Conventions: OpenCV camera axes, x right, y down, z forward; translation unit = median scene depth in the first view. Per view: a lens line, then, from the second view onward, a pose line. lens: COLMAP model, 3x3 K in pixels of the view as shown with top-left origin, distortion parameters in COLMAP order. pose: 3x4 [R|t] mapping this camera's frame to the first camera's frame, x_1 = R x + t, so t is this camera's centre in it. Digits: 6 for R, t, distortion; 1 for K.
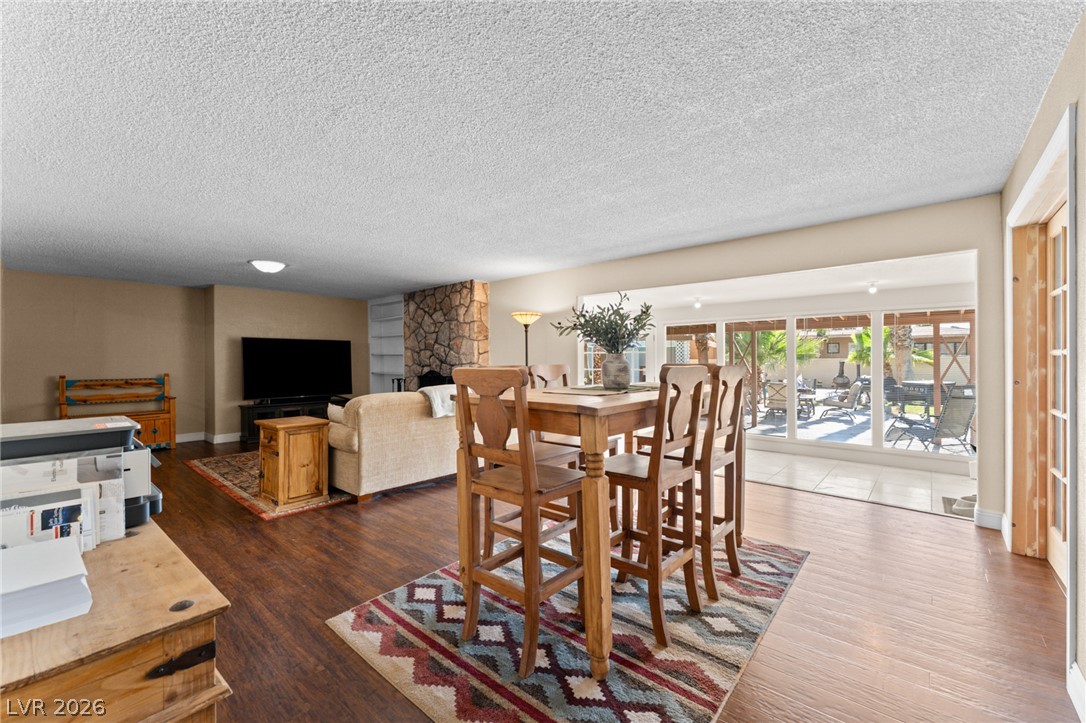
lens RADIAL K [[447.0, 0, 542.0], [0, 447.0, 362.9], [0, 0, 1]] dist [0.003216, -0.001272]
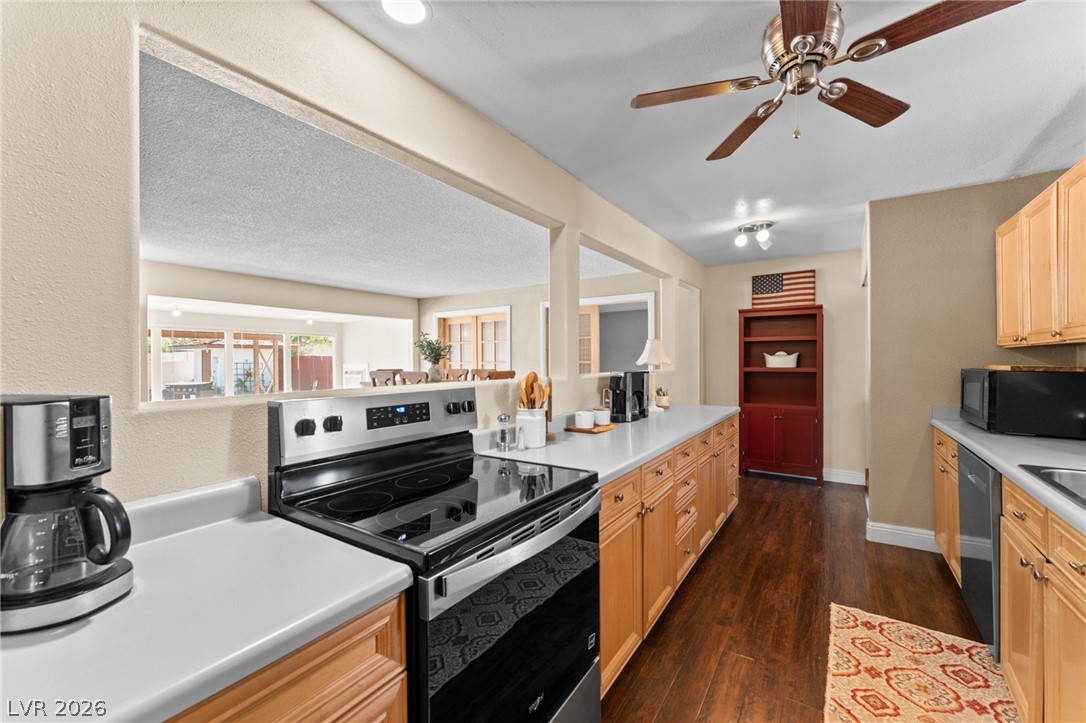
lens RADIAL K [[447.0, 0, 537.6], [0, 447.0, 359.2], [0, 0, 1]] dist [0.003216, -0.001272]
pose [[-0.112408, 0.007458, 0.993634, -0.719646], [0.008575, 0.999942, -0.006535, -0.010098], [-0.993625, 0.007785, -0.112465, 0.296679]]
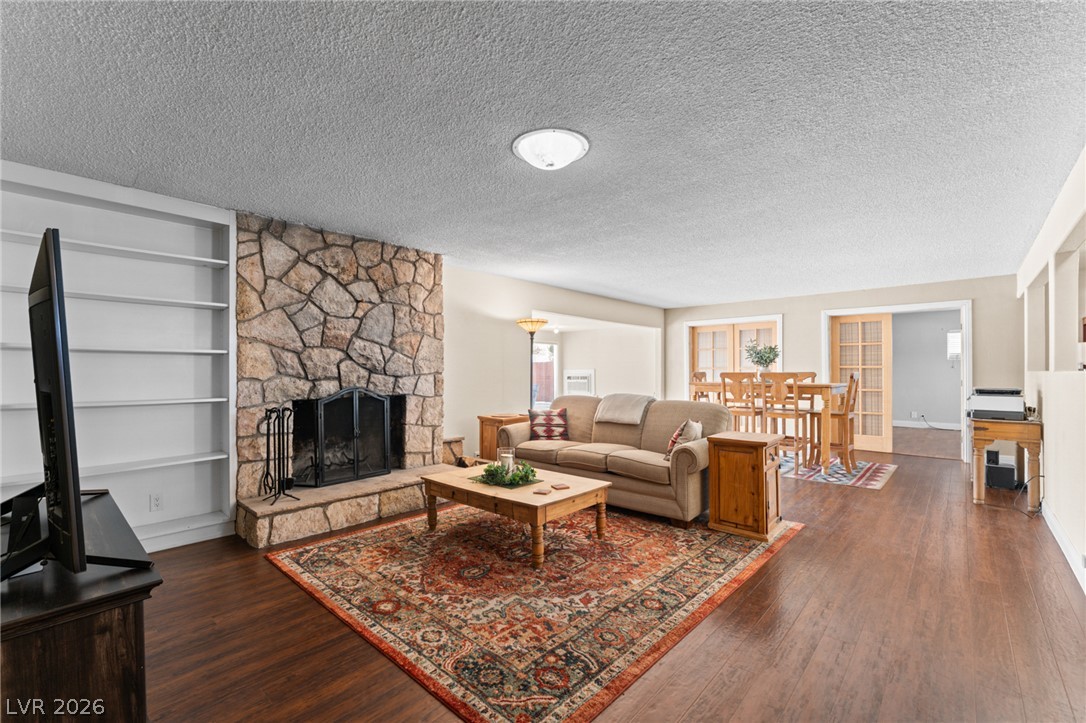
lens RADIAL K [[466.1, 0, 542.1], [0, 466.1, 370.1], [0, 0, 1]] dist [0.003628, -0.001274]
pose [[0.018544, 0.006166, 0.999809, -0.854941], [0.004845, 0.999969, -0.006257, 0.001410], [-0.999816, 0.004960, 0.018514, 0.797922]]
